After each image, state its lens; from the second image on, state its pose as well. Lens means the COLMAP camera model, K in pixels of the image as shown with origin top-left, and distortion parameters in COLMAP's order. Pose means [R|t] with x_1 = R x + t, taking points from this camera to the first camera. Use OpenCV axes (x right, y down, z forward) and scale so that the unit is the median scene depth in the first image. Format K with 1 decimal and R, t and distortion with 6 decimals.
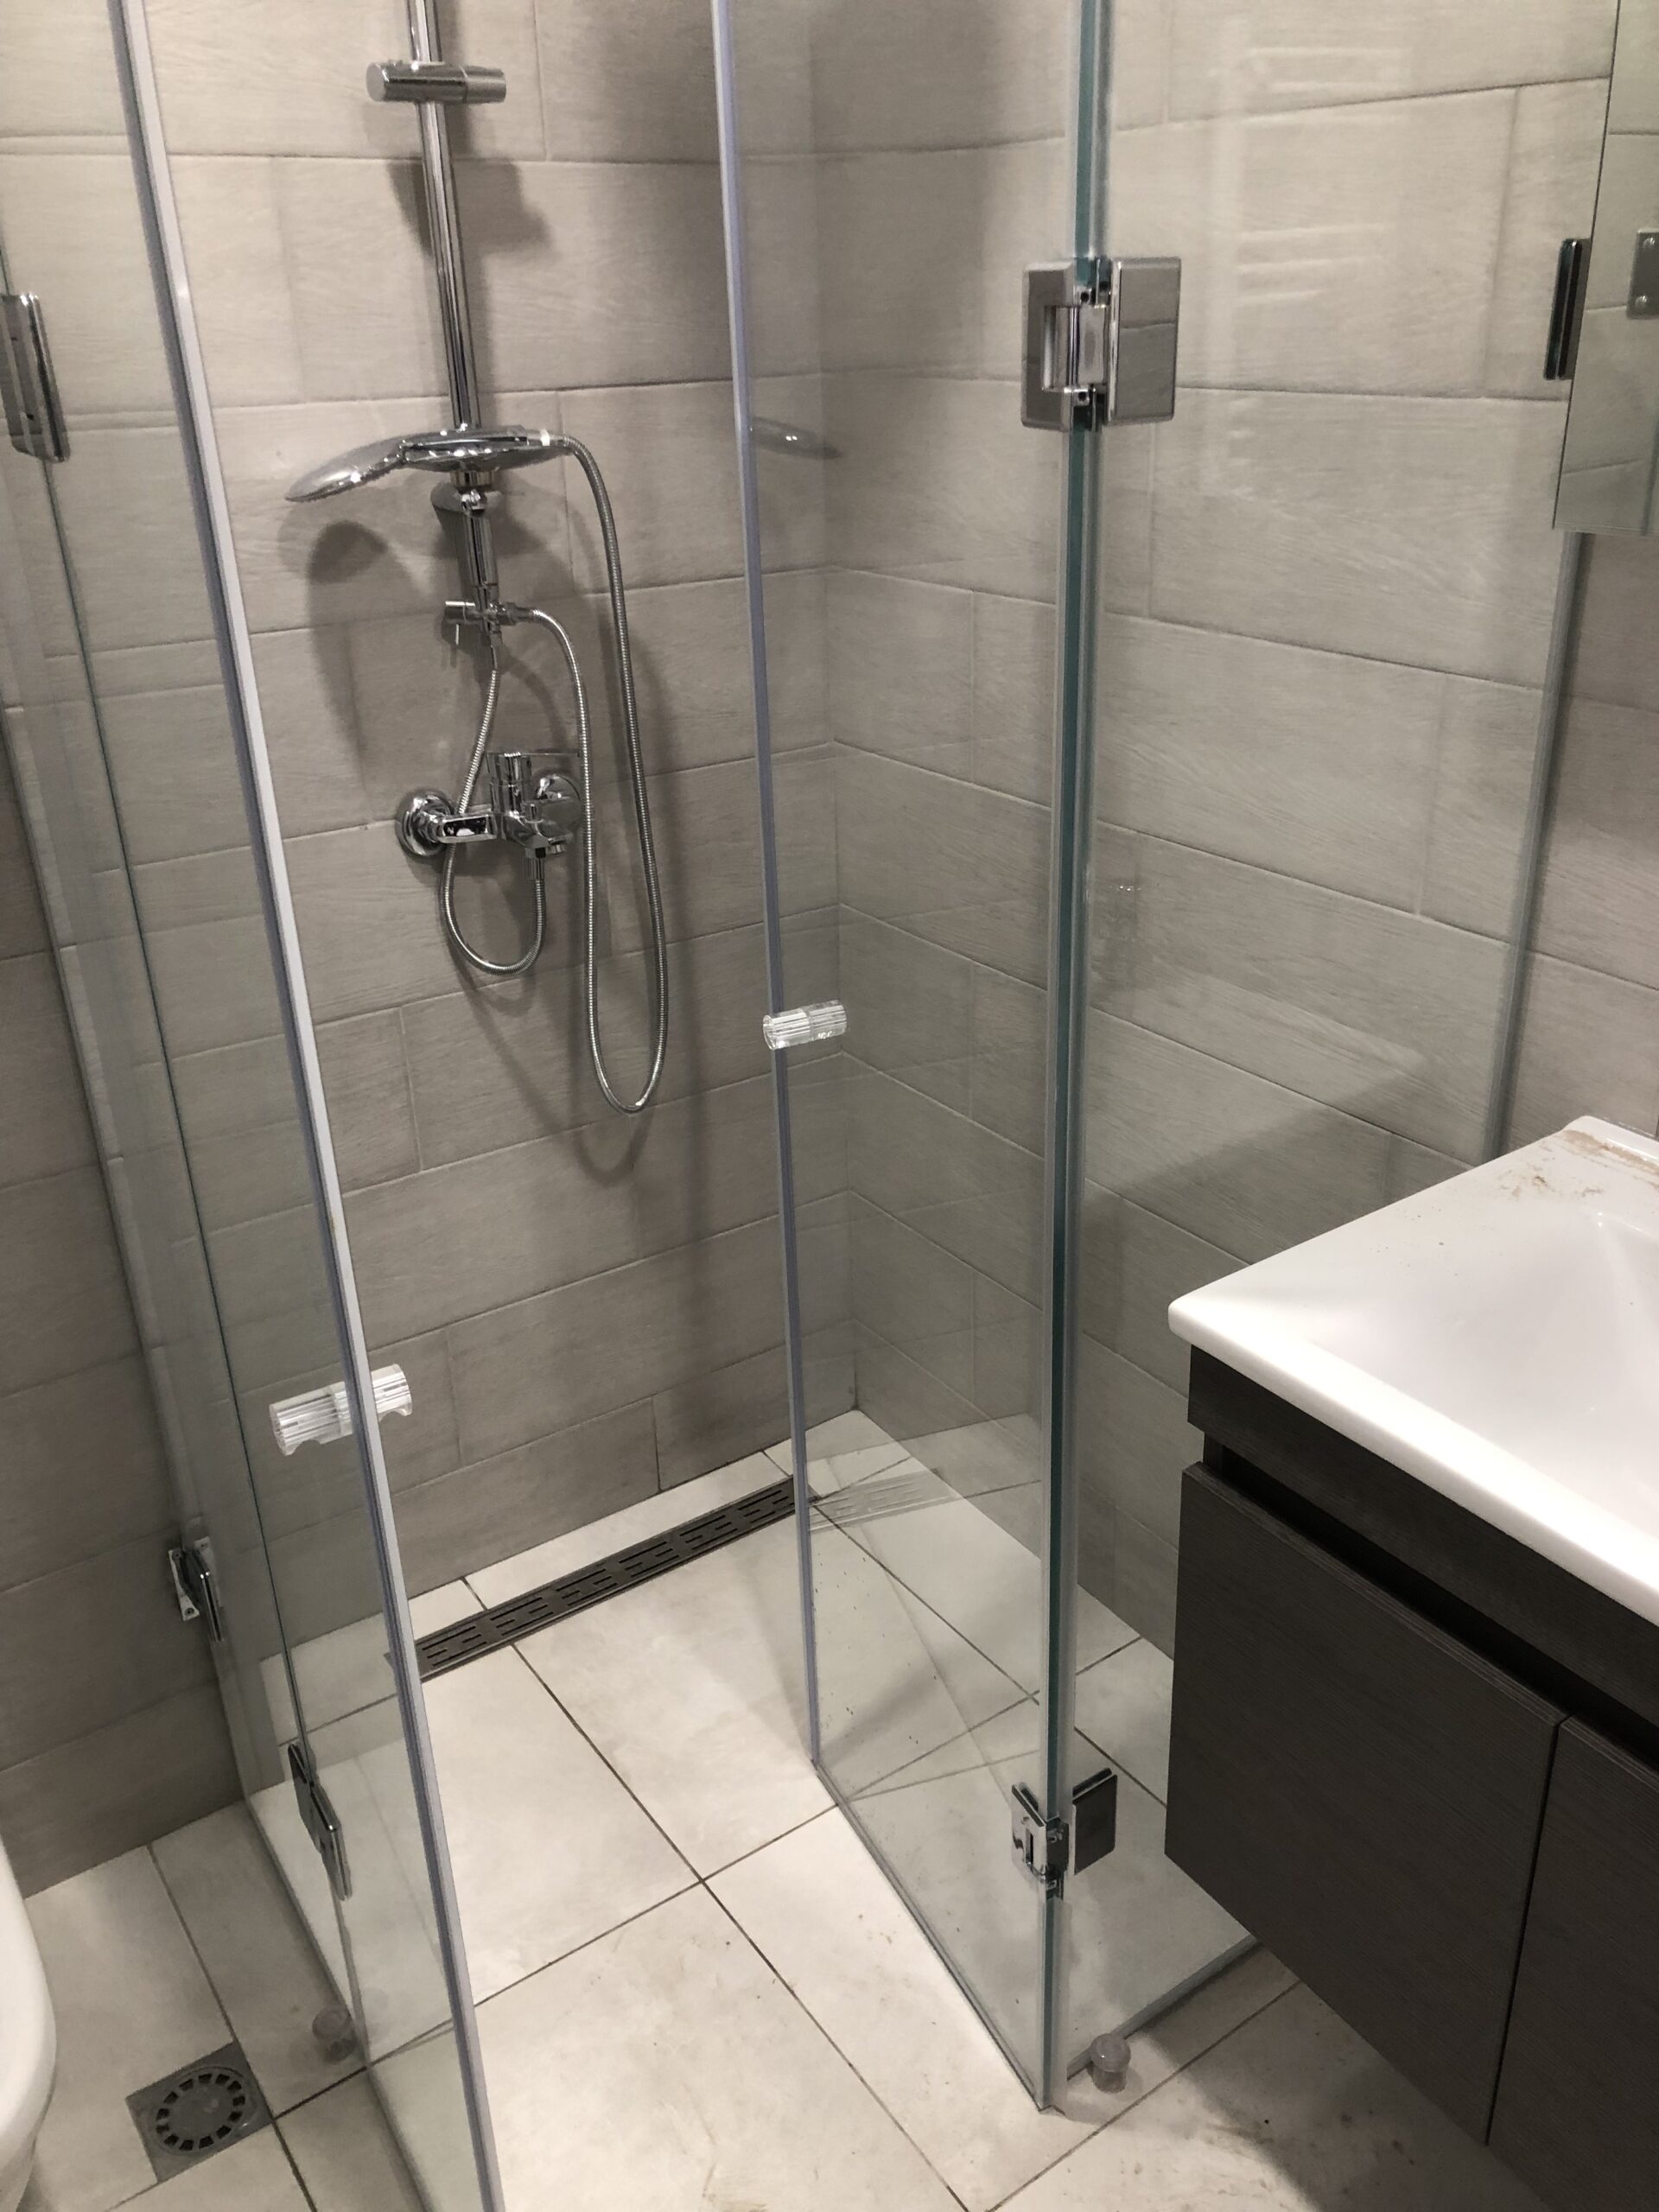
lens RADIAL K [[1822.3, 0, 844.2], [0, 1822.3, 1121.1], [0, 0, 1]] dist [0.021350, -0.020035]
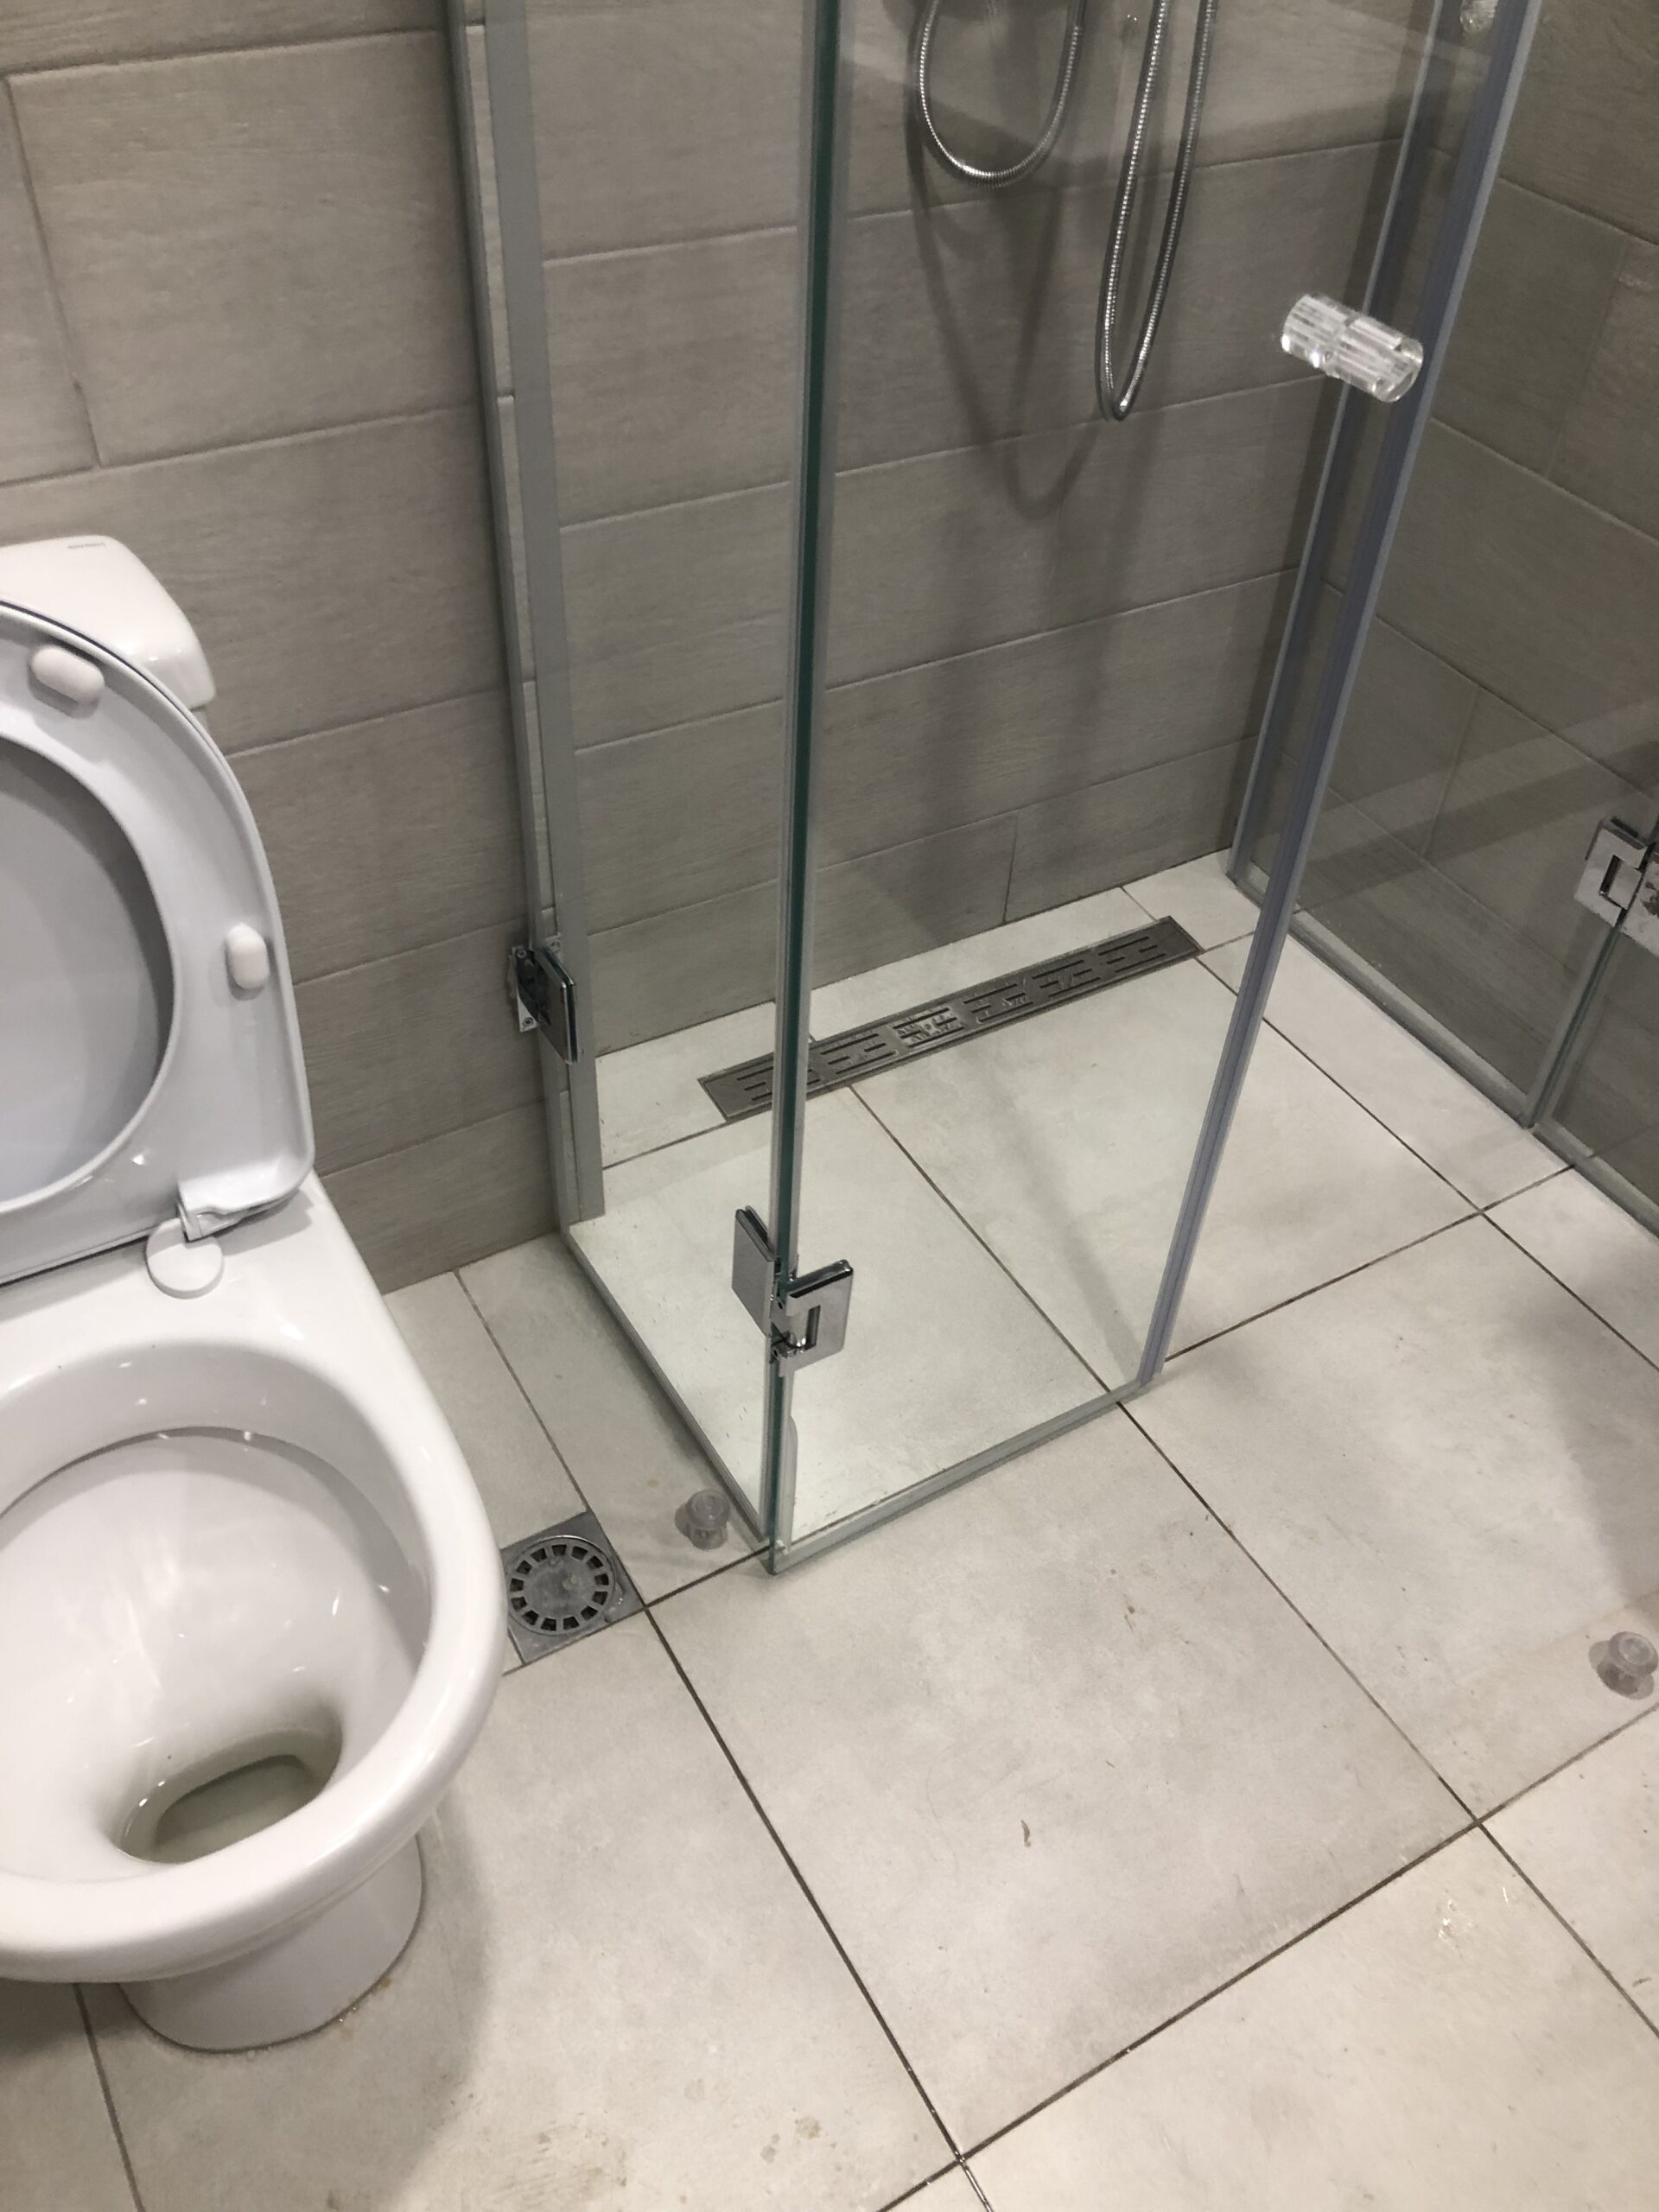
lens RADIAL K [[1822.3, 0, 820.6], [0, 1822.3, 1143.4], [0, 0, 1]] dist [0.021350, -0.020035]
pose [[0.994069, 0.107794, -0.014368, -0.212320], [-0.096865, 0.937743, 0.333550, 0.037501], [0.049428, -0.330180, 0.942623, 0.231464]]
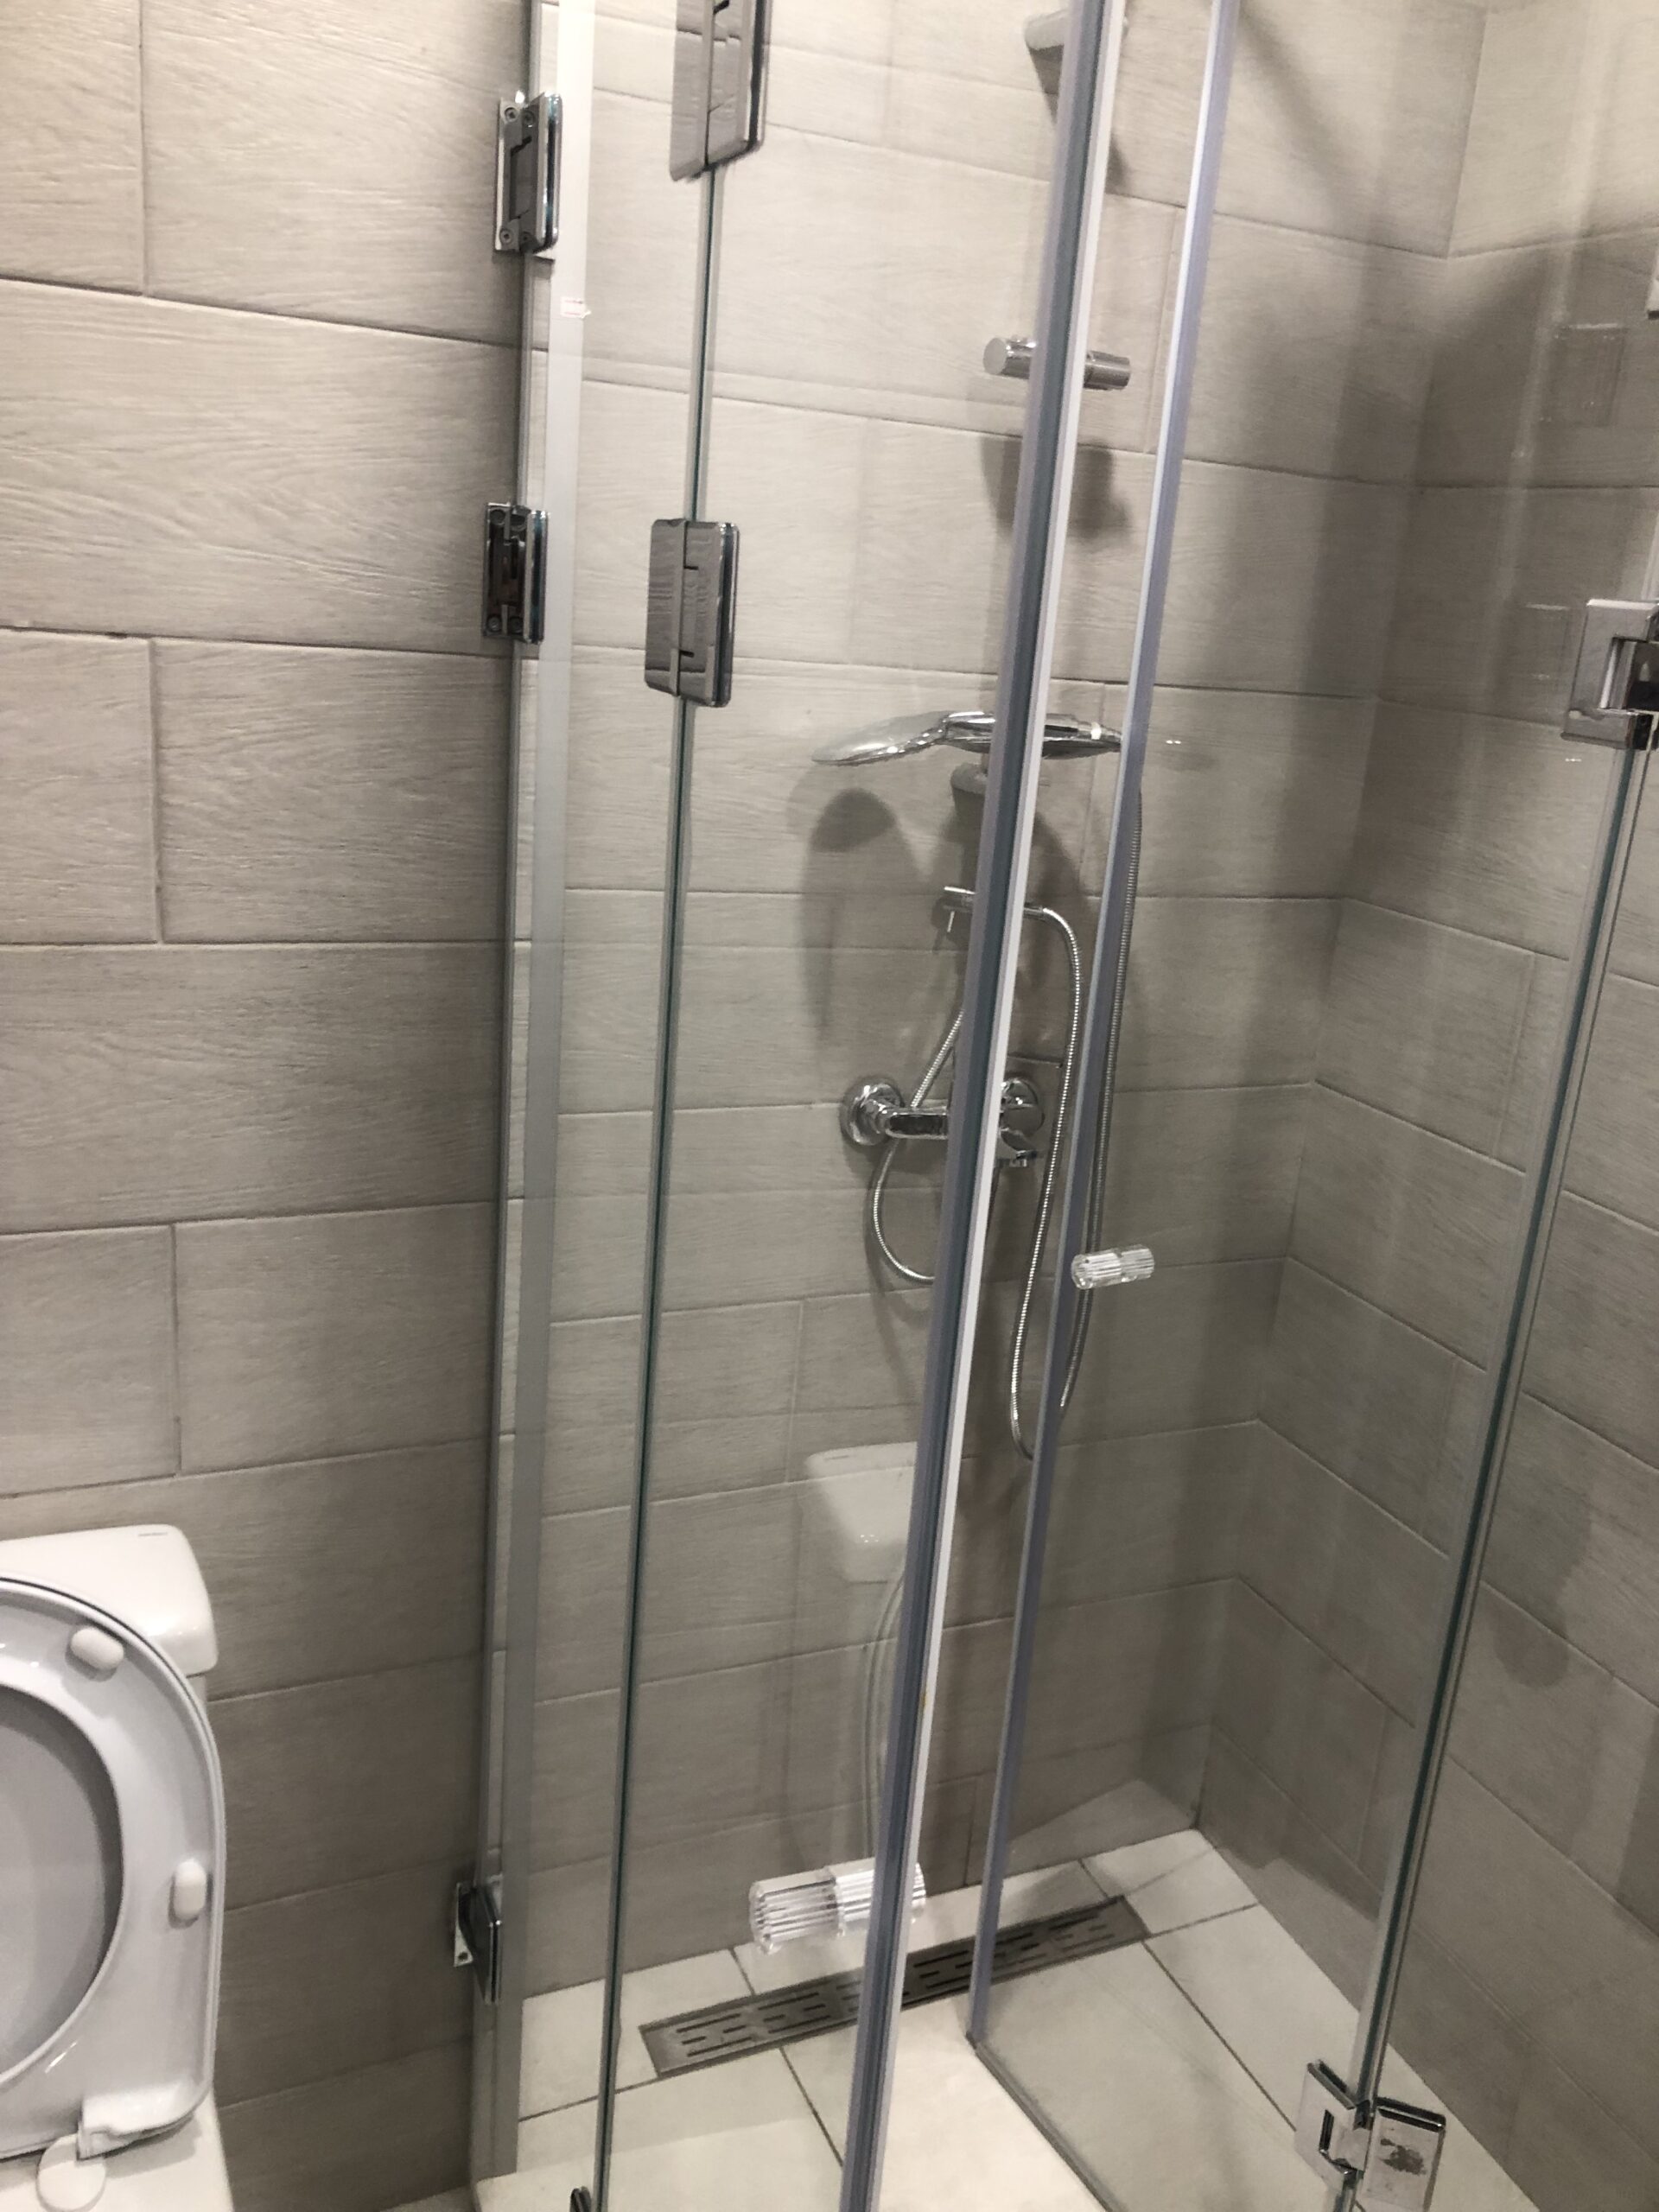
lens RADIAL K [[1822.3, 0, 835.1], [0, 1822.3, 1124.3], [0, 0, 1]] dist [0.021350, -0.020035]
pose [[0.978321, 0.156188, -0.135991, -0.126975], [-0.173976, 0.976055, -0.130574, -0.035650], [0.112340, 0.151402, 0.982068, 0.105534]]
